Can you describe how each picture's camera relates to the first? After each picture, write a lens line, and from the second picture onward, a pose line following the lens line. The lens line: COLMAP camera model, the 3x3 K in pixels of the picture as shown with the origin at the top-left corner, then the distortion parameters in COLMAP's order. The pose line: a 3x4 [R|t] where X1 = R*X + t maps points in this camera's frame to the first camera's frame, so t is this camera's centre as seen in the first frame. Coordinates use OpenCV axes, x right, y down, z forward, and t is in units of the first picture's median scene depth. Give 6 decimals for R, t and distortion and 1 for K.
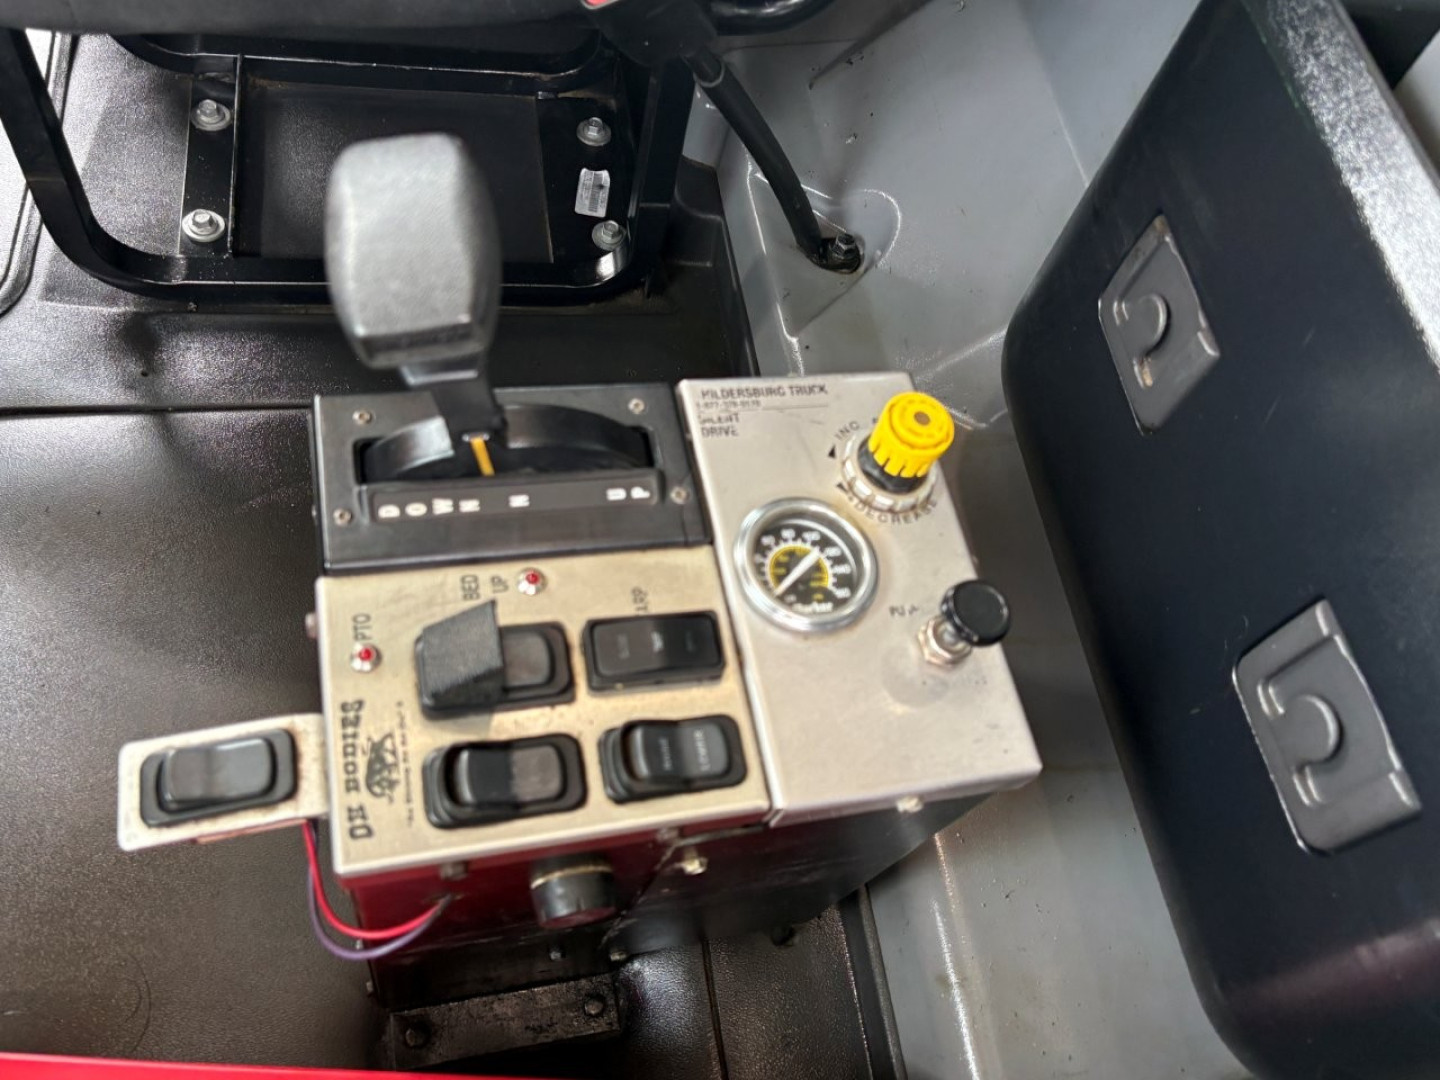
lens RADIAL K [[1080.9, 0, 725.0], [0, 1080.9, 533.8], [0, 0, 1]] dist [0.068269, -0.090576]
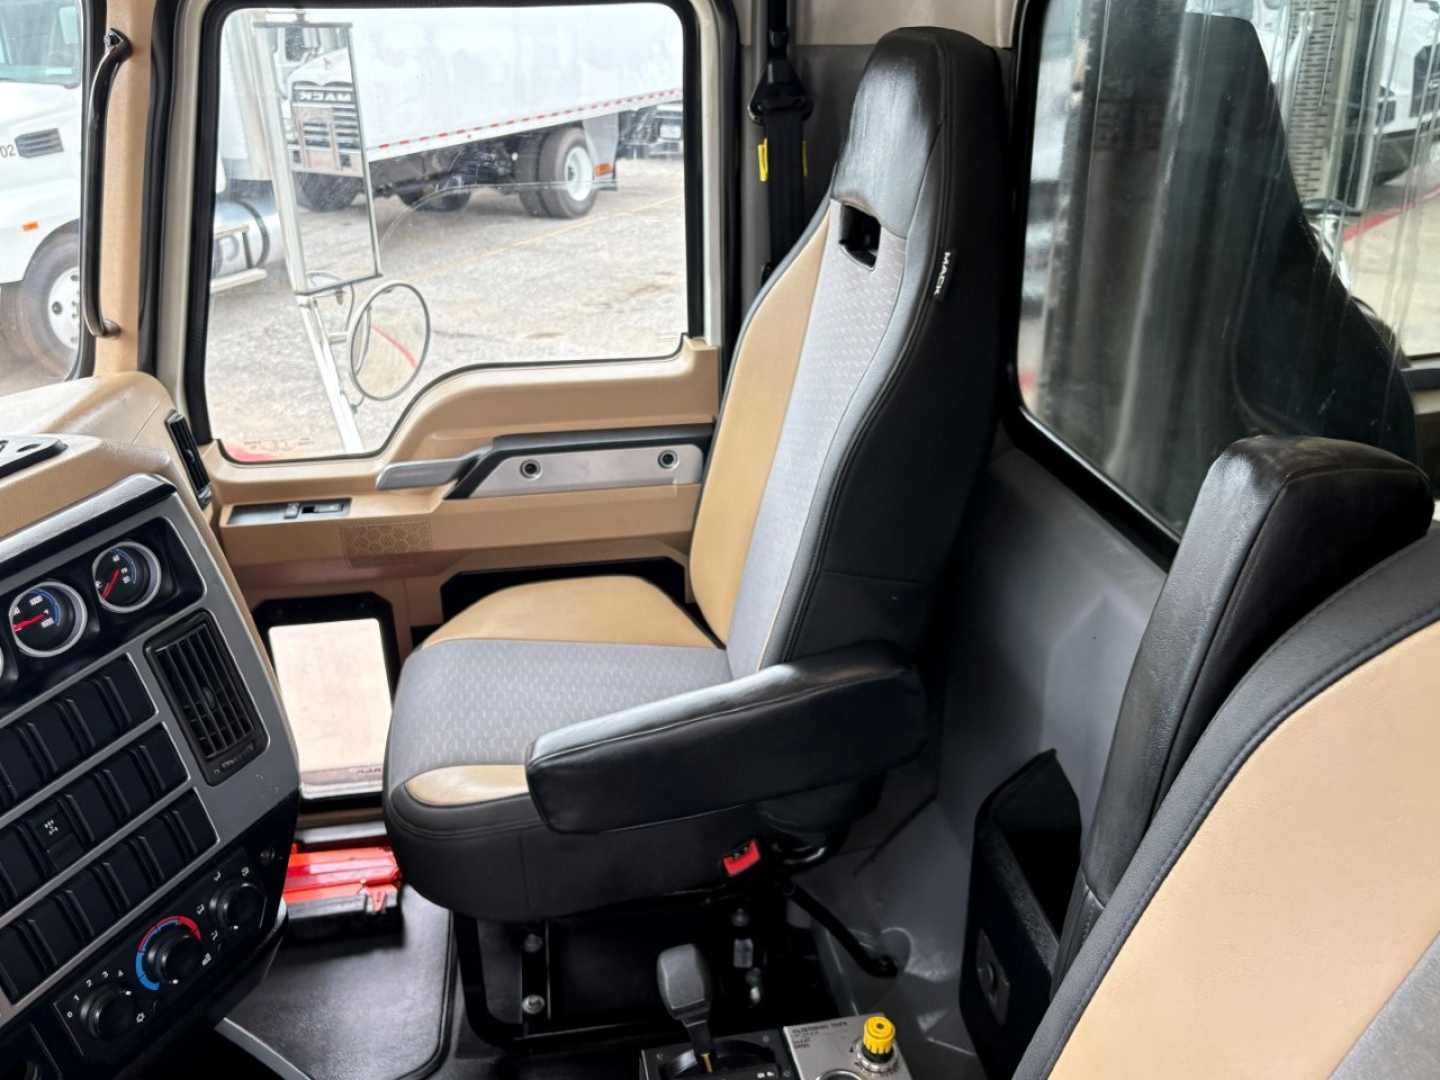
lens RADIAL K [[1121.7, 0, 720.0], [0, 1121.7, 540.0], [0, 0, 1]] dist [-0.008186, -0.005710]
pose [[0.979975, -0.180614, -0.083828, 0.221076], [0.093152, 0.787931, -0.608677, 0.498915], [0.175986, 0.588680, 0.788977, -1.595484]]
